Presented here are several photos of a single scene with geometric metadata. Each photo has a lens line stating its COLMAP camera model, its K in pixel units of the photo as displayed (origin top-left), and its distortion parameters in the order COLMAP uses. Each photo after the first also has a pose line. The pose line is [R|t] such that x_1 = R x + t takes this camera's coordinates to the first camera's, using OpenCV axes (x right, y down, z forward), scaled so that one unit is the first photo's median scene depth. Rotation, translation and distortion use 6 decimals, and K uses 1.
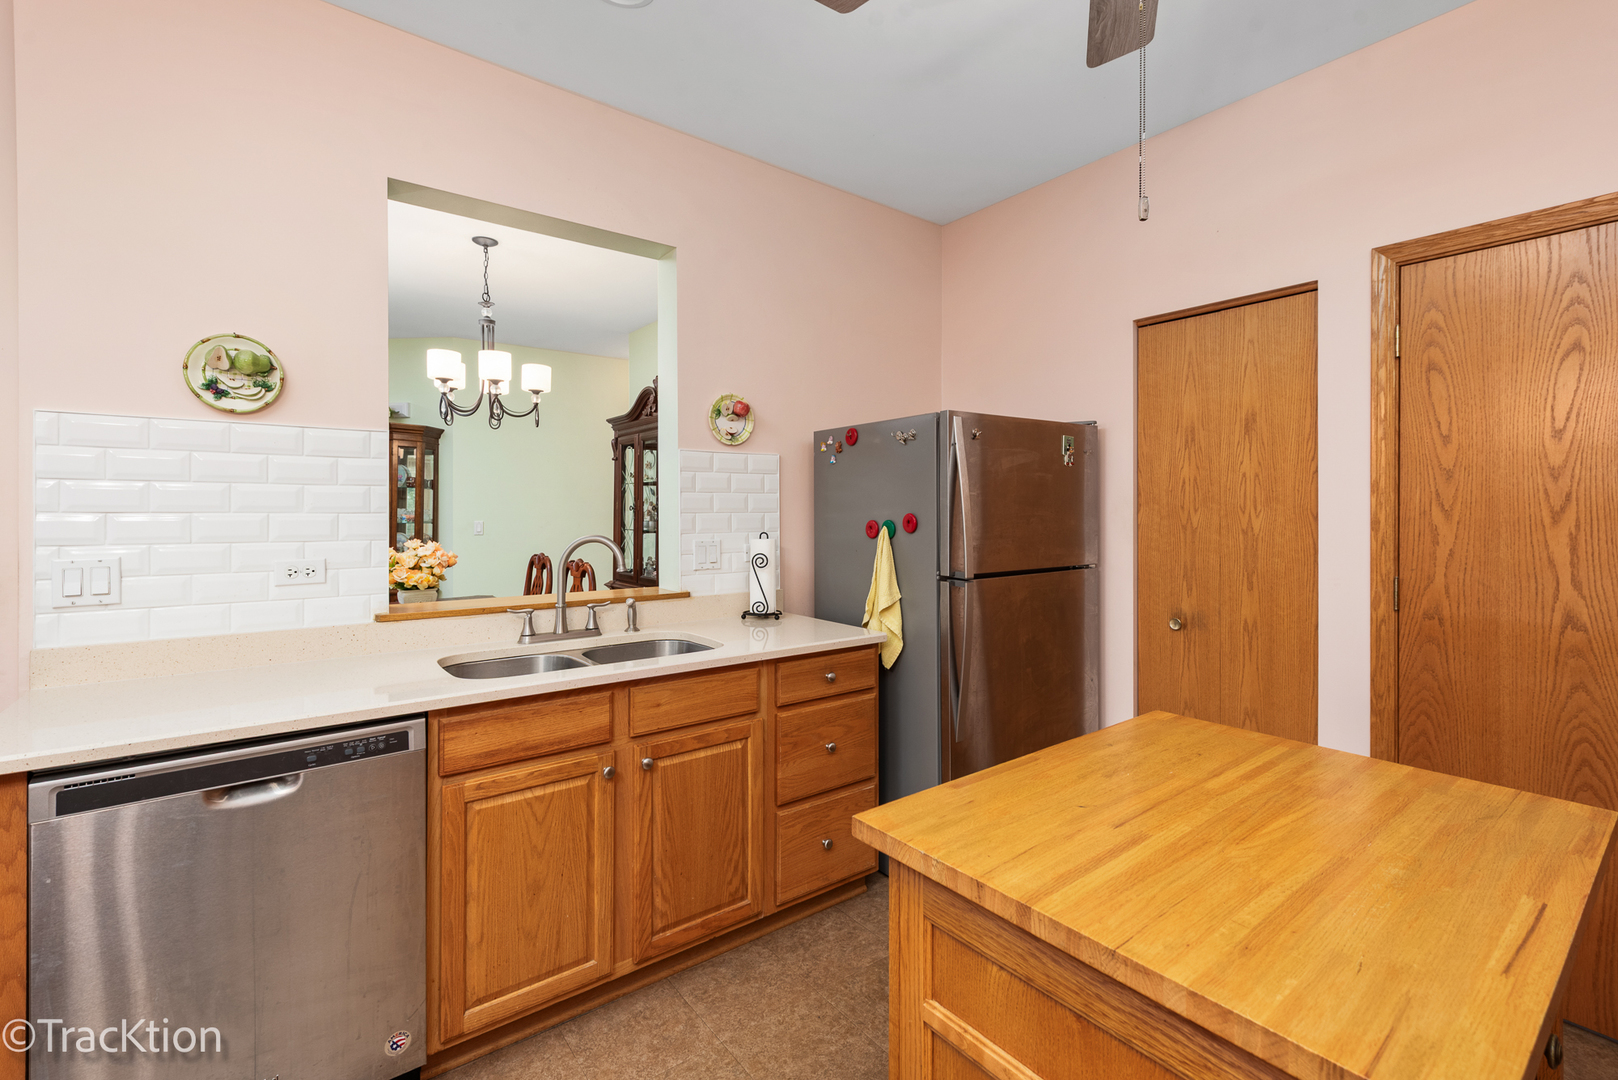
lens RADIAL K [[717.8, 0, 821.2], [0, 717.8, 509.5], [0, 0, 1]] dist [0.012415, -0.002937]
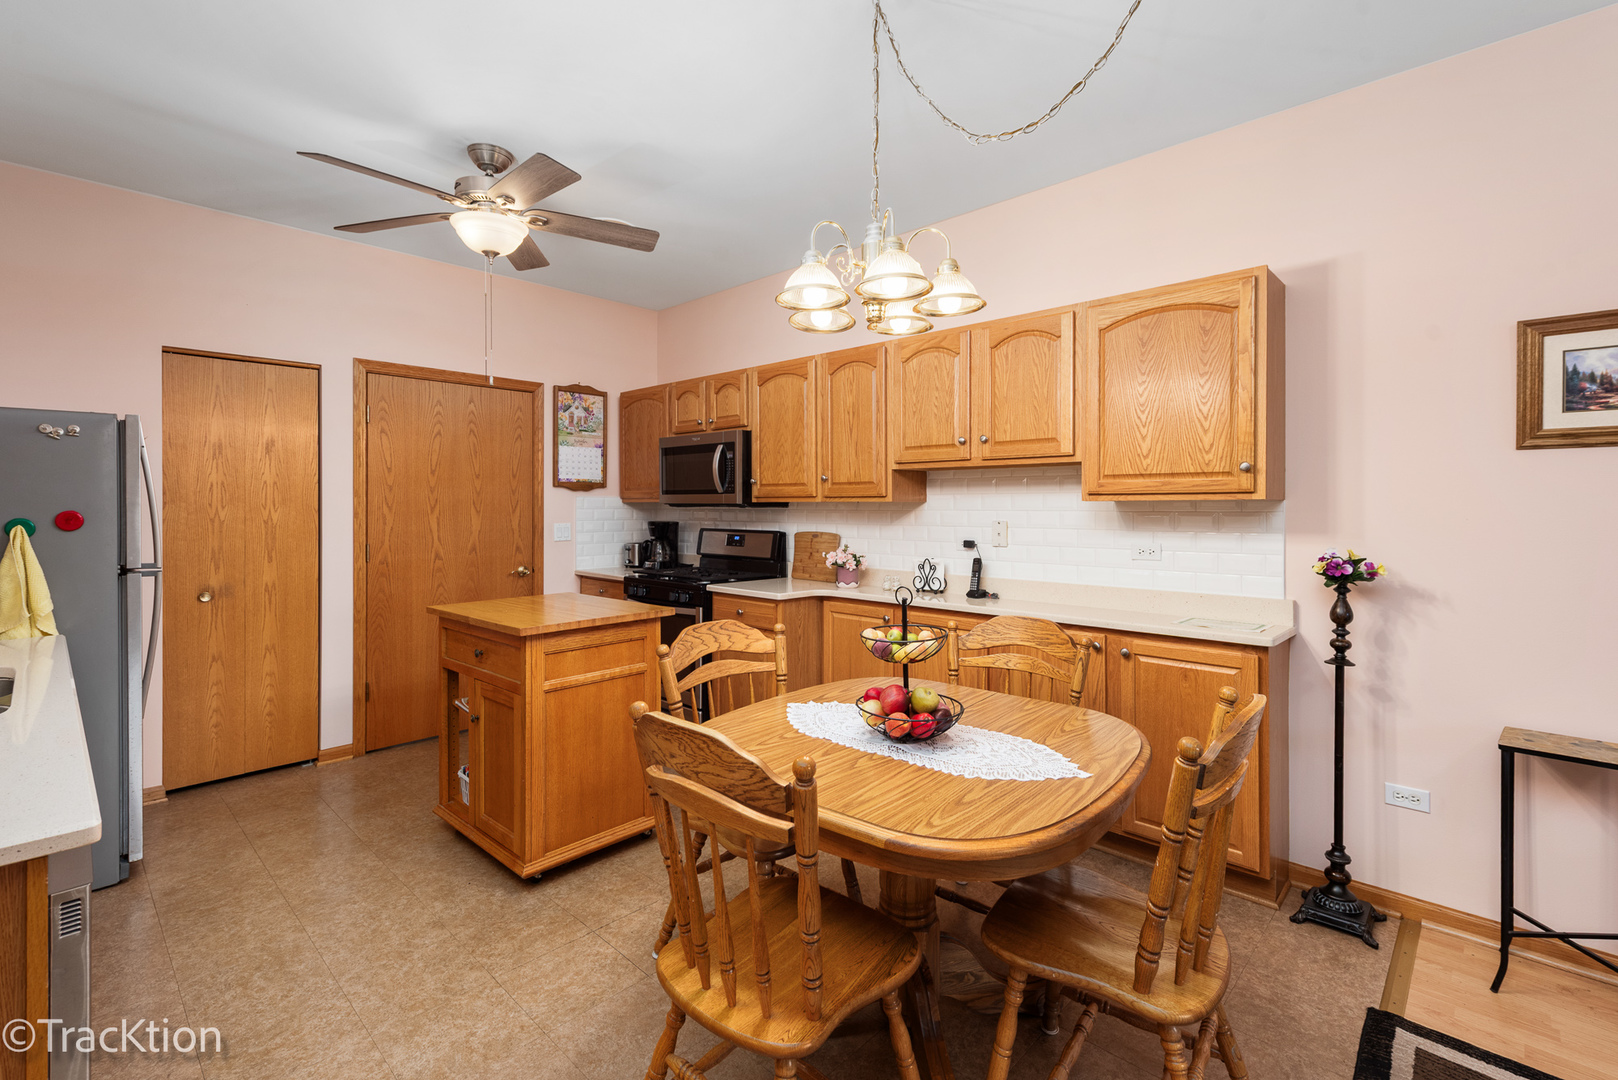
lens RADIAL K [[717.8, 0, 804.3], [0, 717.8, 507.6], [0, 0, 1]] dist [0.012415, -0.002937]
pose [[-0.146659, -0.000260, 0.989187, -0.996337], [0.003877, 0.999992, 0.000837, 0.005405], [-0.989180, 0.003958, -0.146657, 0.154993]]
